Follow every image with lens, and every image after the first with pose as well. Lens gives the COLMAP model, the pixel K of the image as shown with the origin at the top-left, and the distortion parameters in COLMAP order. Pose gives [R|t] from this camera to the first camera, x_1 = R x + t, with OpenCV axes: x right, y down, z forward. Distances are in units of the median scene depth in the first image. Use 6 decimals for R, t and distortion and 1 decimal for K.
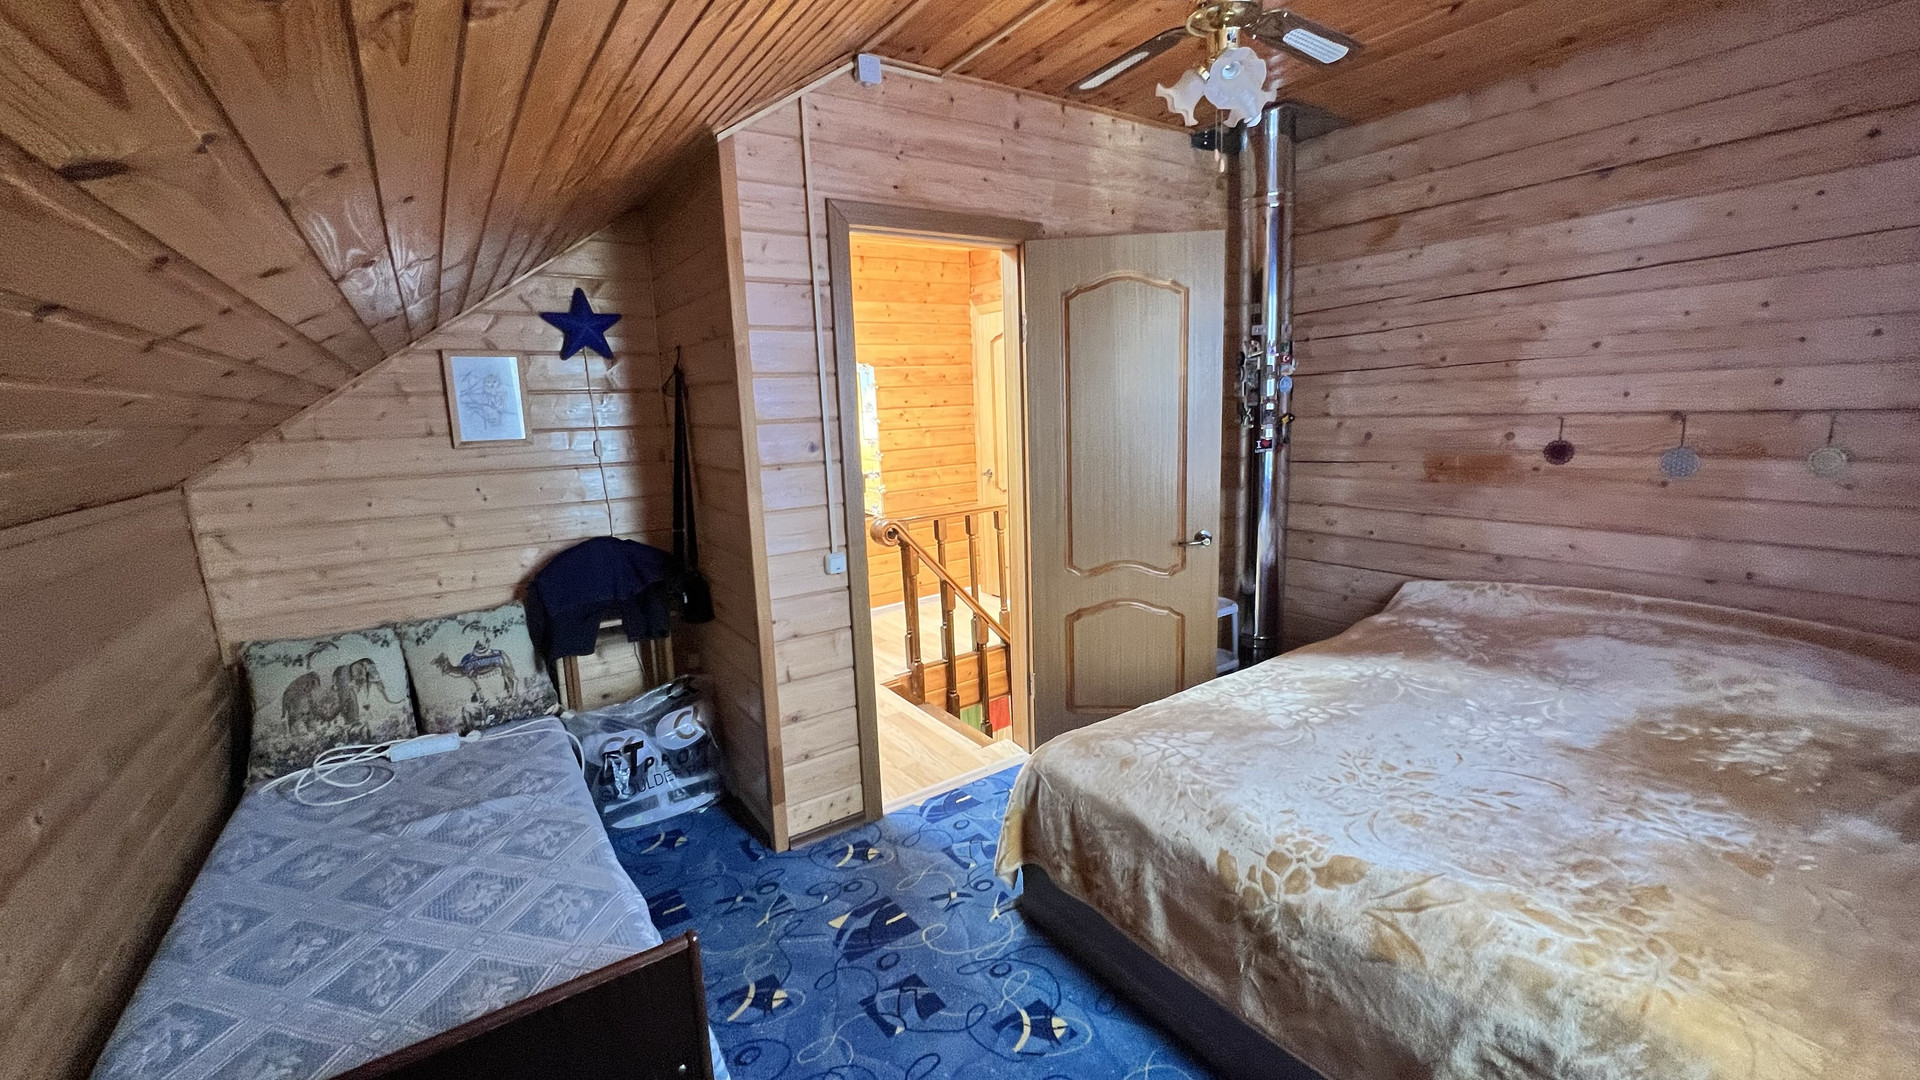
lens RADIAL K [[767.7, 0, 962.0], [0, 767.7, 533.1], [0, 0, 1]] dist [-0.001373, 0.000766]
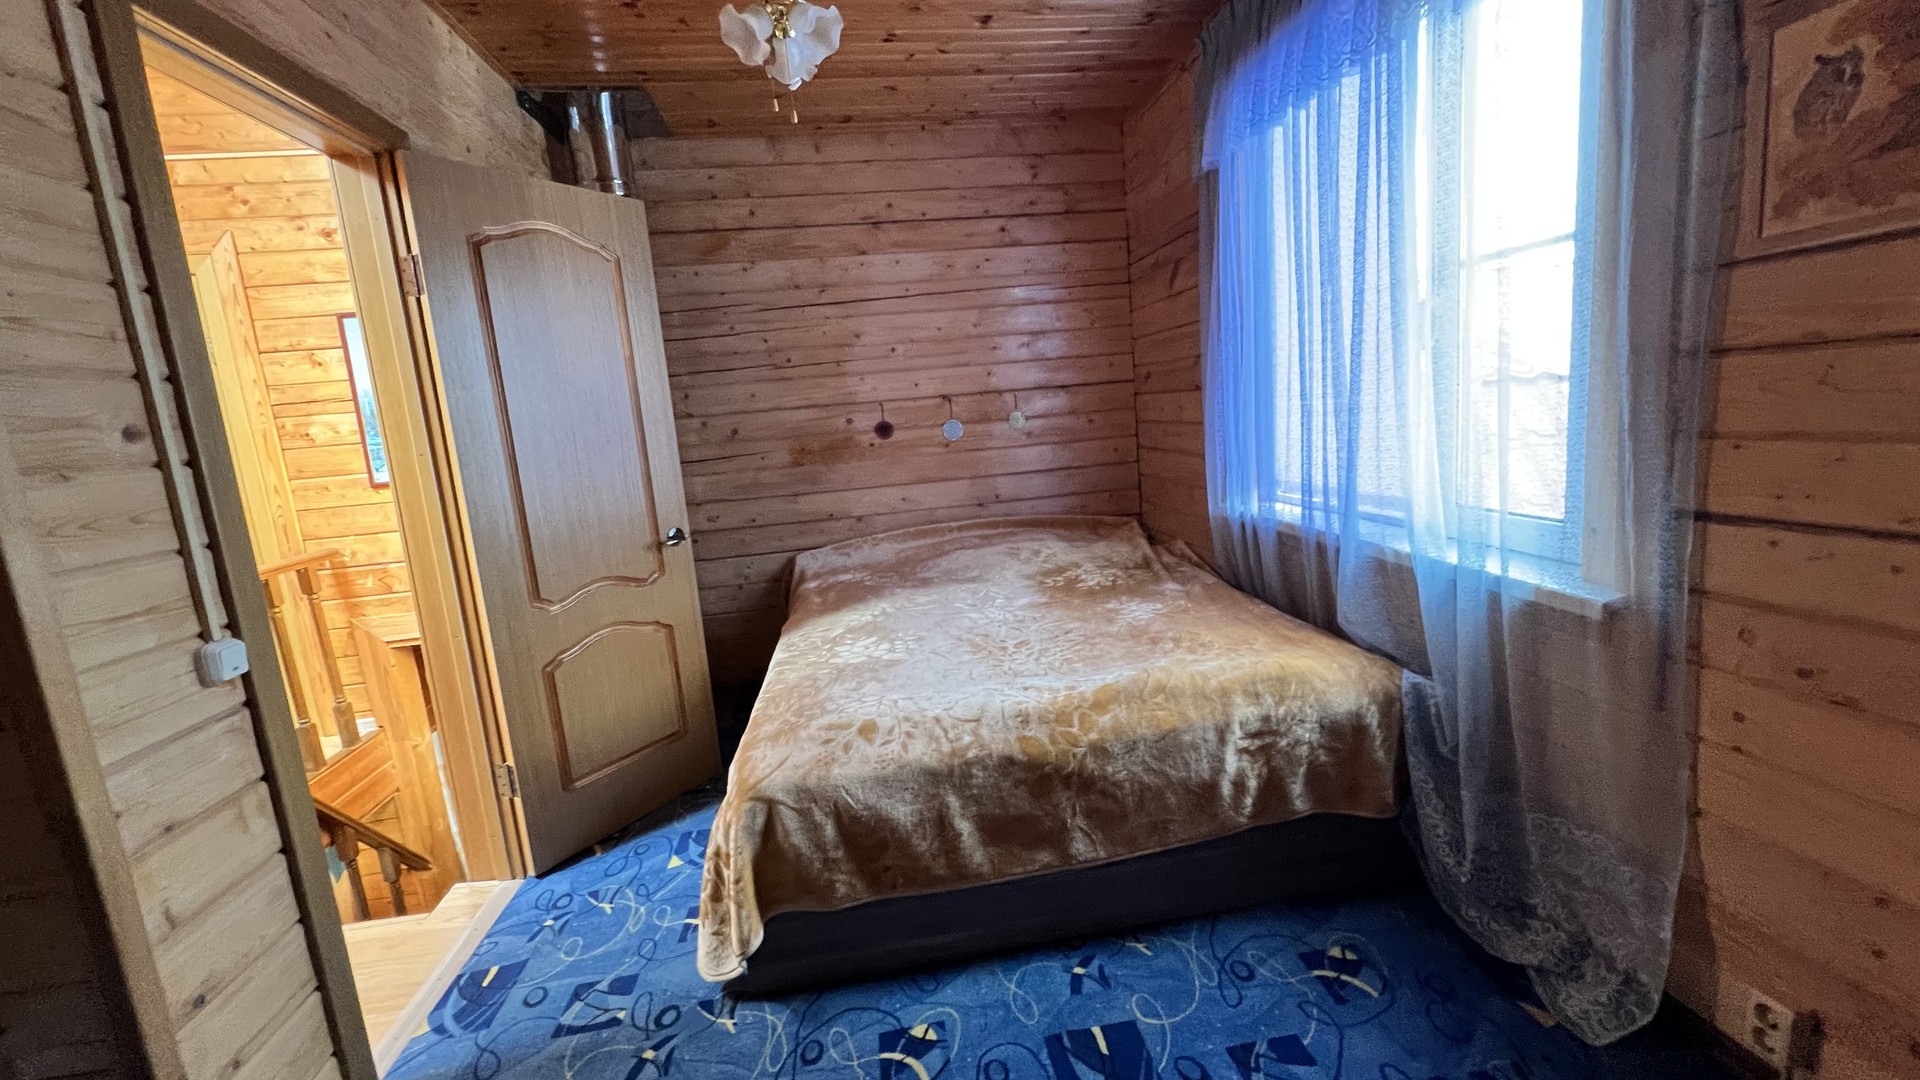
lens RADIAL K [[764.7, 0, 961.1], [0, 764.7, 534.0], [0, 0, 1]] dist [-0.000590, -0.000099]
pose [[0.447027, -0.140789, 0.883372, -0.370431], [0.212709, 0.975941, 0.047902, 0.036212], [-0.868862, 0.166487, 0.466219, 0.311243]]
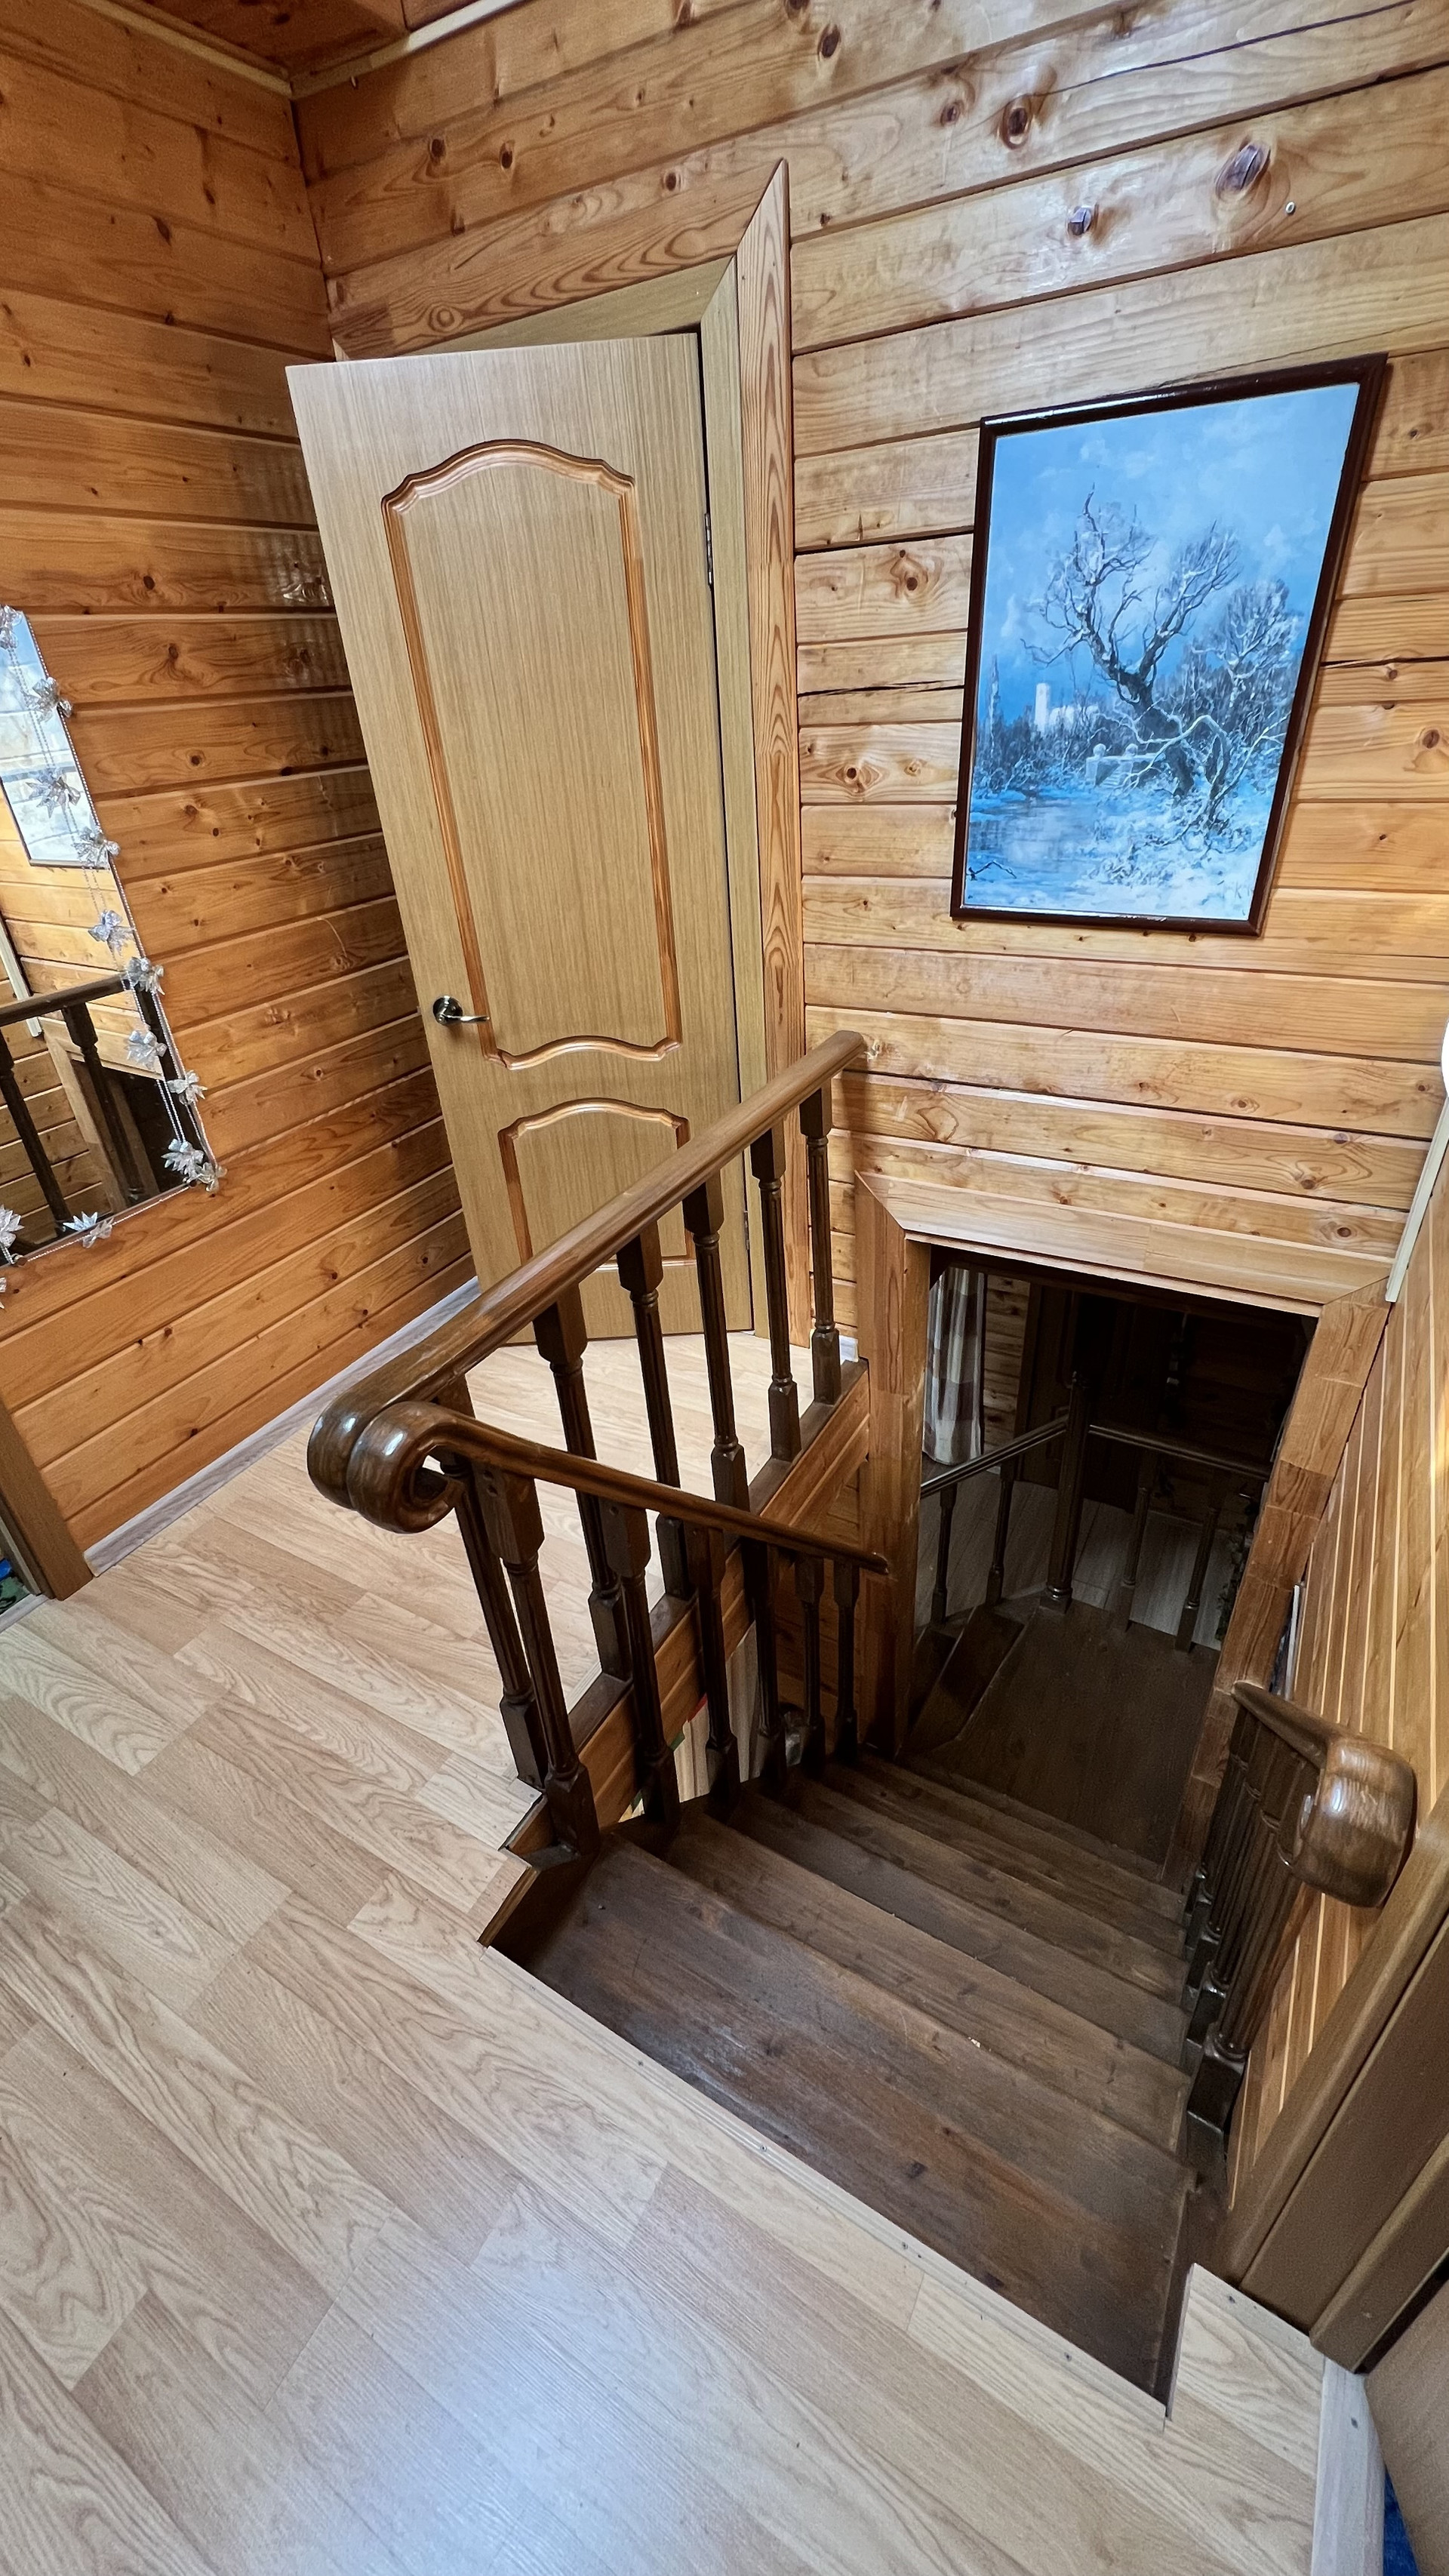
lens RADIAL K [[1030.0, 0, 717.7], [0, 1030.0, 1286.0], [0, 0, 1]] dist [-0.001373, 0.000766]
pose [[0.898952, -0.234516, 0.369983, -0.171315], [0.096141, 0.929653, 0.355672, -0.218547], [-0.427366, -0.284161, 0.858260, 1.092351]]
